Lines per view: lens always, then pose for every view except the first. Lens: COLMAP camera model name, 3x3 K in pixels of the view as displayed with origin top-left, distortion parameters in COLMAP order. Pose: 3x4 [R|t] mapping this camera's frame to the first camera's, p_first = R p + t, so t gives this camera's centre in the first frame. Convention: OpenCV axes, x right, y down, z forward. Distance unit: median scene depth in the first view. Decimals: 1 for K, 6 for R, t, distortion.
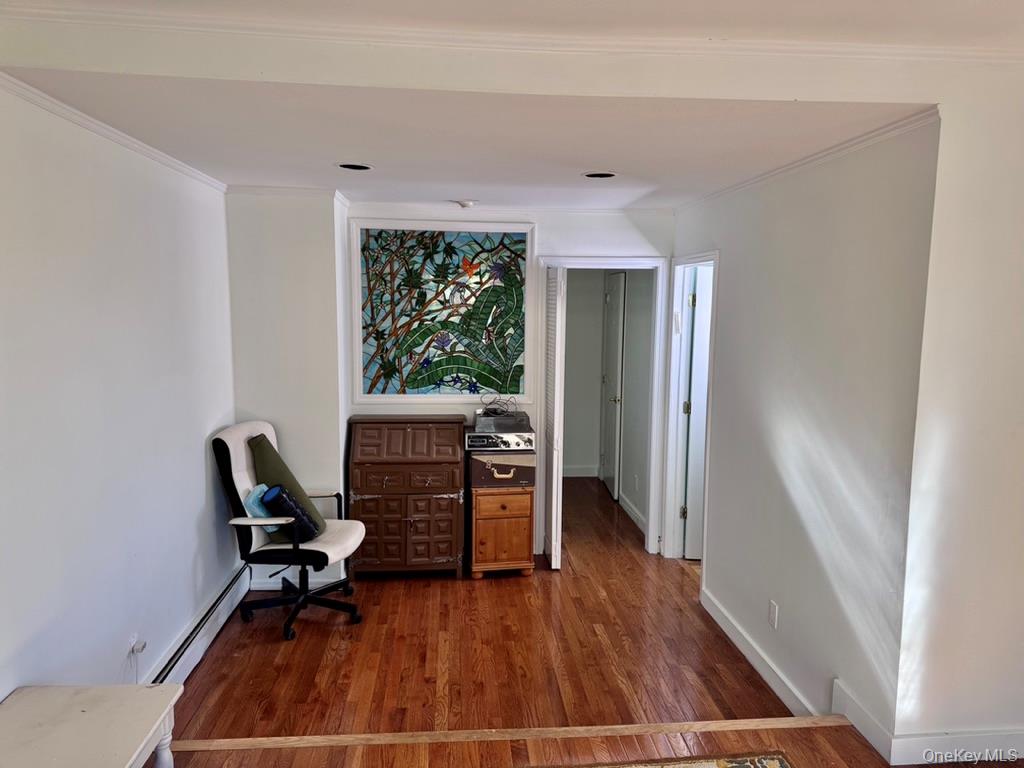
lens RADIAL K [[714.1, 0, 513.9], [0, 714.1, 384.2], [0, 0, 1]] dist [0.138832, -0.207939]
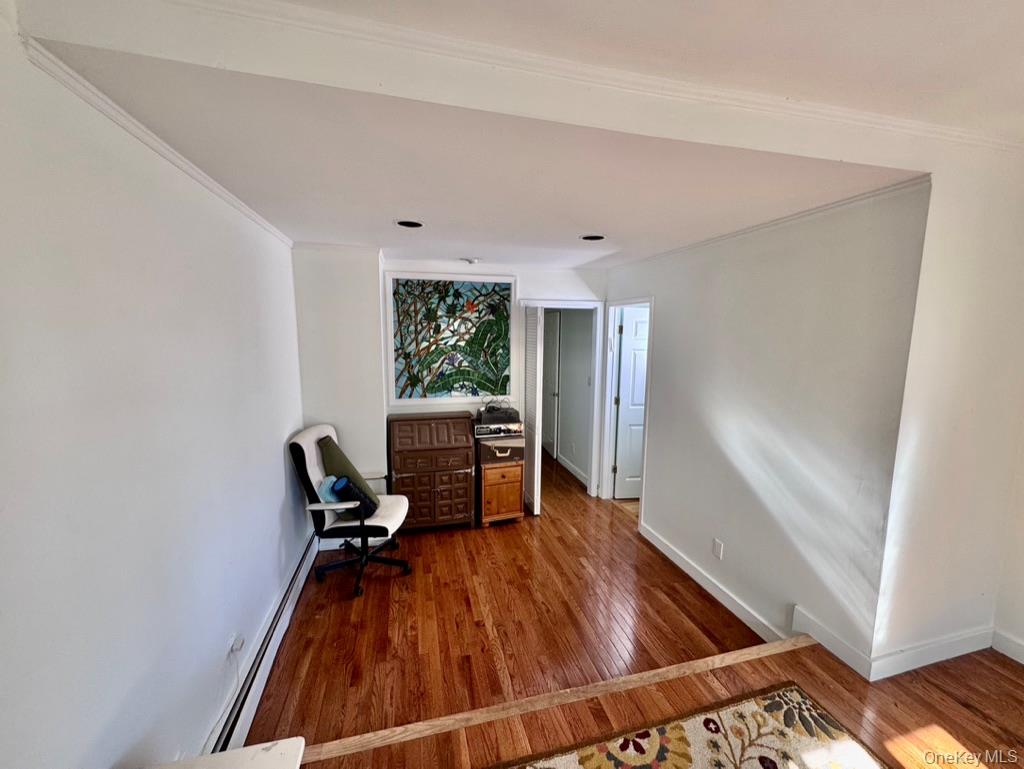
lens RADIAL K [[408.6, 0, 511.6], [0, 408.6, 381.3], [0, 0, 1]] dist [0.012515, 0.000131]
pose [[0.986292, -0.025100, 0.163089, -0.124556], [0.023705, 0.999664, 0.010498, -0.023862], [-0.163298, -0.006489, 0.986555, 0.200938]]
